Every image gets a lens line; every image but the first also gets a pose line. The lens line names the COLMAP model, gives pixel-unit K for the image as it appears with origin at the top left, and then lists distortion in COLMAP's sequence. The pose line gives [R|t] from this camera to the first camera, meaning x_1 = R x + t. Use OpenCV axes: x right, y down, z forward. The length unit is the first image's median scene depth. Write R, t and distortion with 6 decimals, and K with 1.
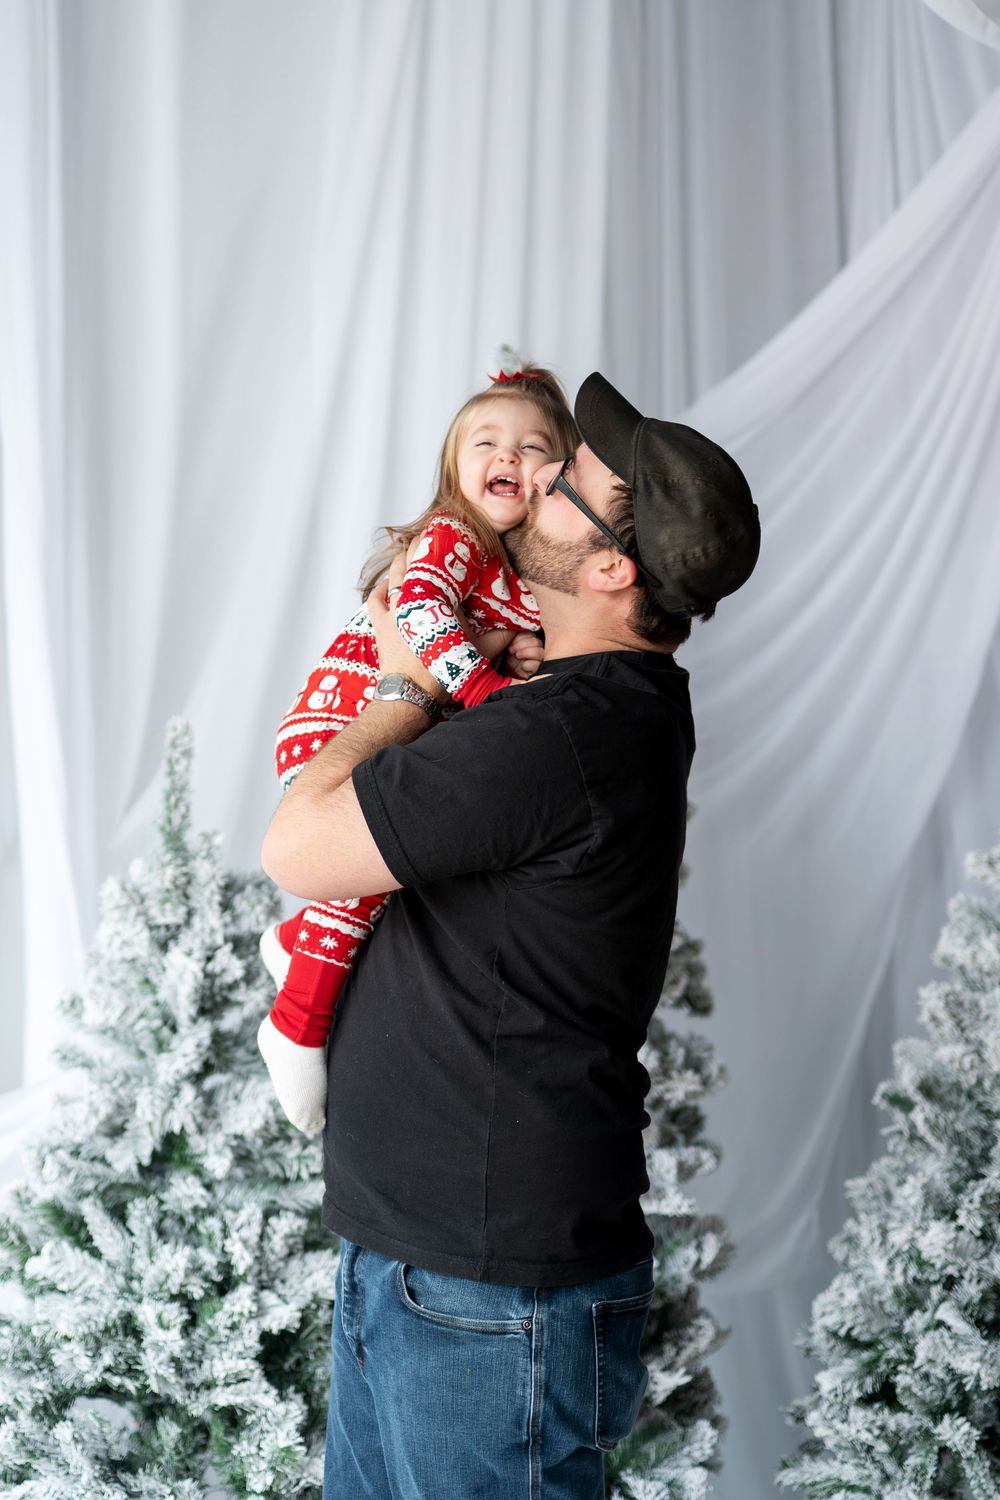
lens RADIAL K [[2729.2, 0, 347.9], [0, 2729.2, 530.8], [0, 0, 1]] dist [-0.014370, 0.000000]
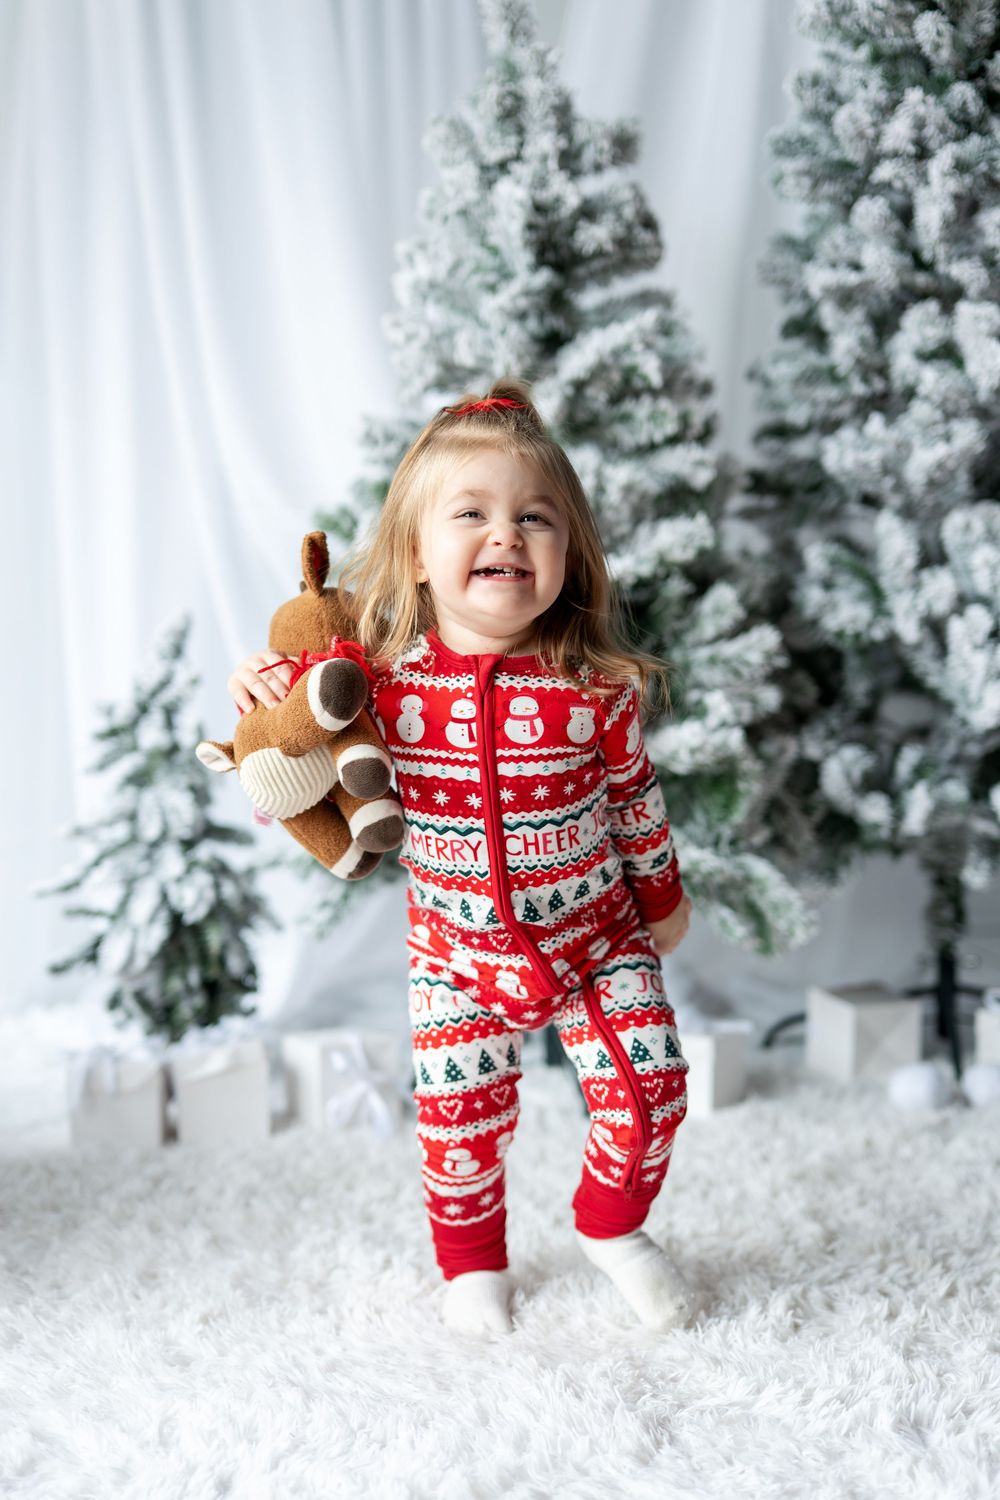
lens RADIAL K [[2067.8, 0, 533.2], [0, 2067.8, 767.2], [0, 0, 1]] dist [0.015526, 0.000000]
pose [[0.970525, -0.008953, -0.240834, 0.103295], [0.038317, 0.992331, 0.117519, 0.260949], [0.237935, -0.123283, 0.963425, 0.340012]]
